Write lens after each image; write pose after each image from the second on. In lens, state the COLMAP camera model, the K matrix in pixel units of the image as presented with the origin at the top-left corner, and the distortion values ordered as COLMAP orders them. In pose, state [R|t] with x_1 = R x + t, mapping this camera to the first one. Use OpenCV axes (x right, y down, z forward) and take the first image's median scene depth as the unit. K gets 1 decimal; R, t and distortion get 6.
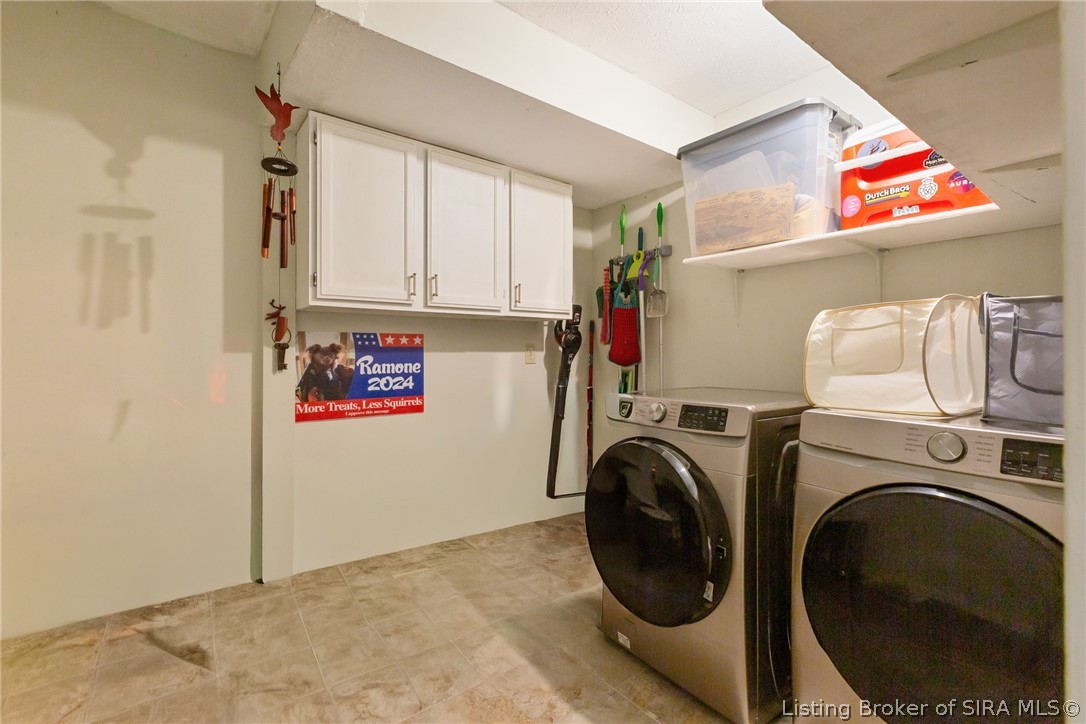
lens RADIAL K [[486.0, 0, 540.7], [0, 486.0, 351.3], [0, 0, 1]] dist [0.004067, -0.002364]
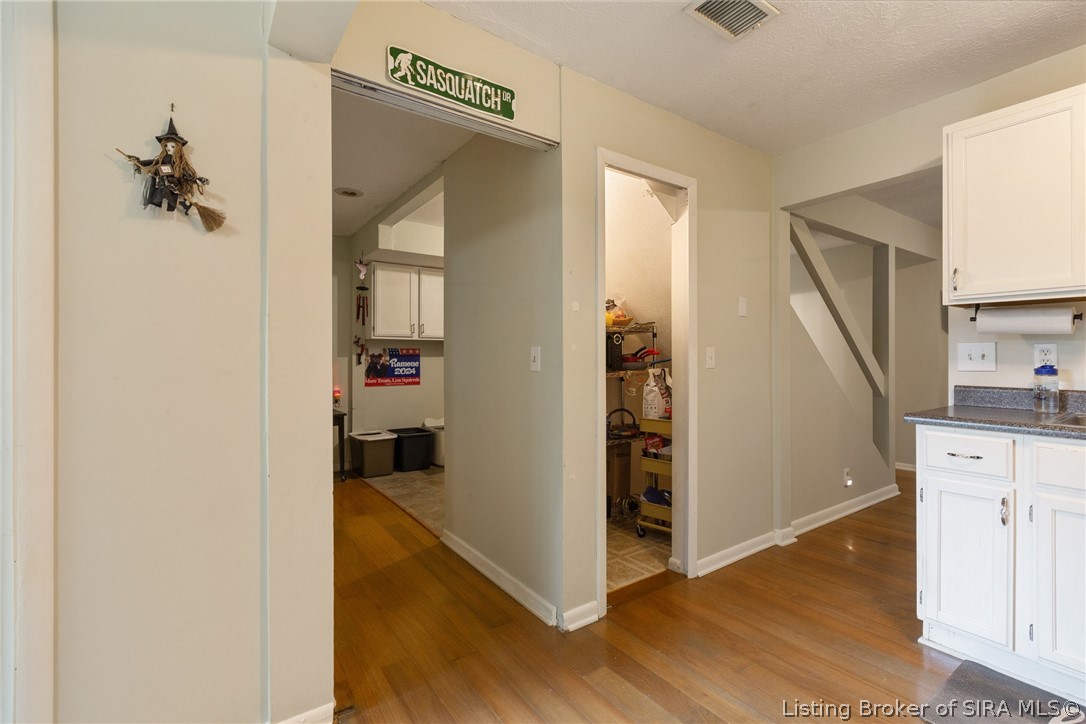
lens RADIAL K [[486.0, 0, 537.9], [0, 486.0, 357.1], [0, 0, 1]] dist [0.004067, -0.002364]
pose [[0.998428, 0.000995, -0.056035, 0.448145], [-0.000727, 0.999988, 0.004800, -0.009455], [0.056039, -0.004751, 0.998417, -1.254048]]
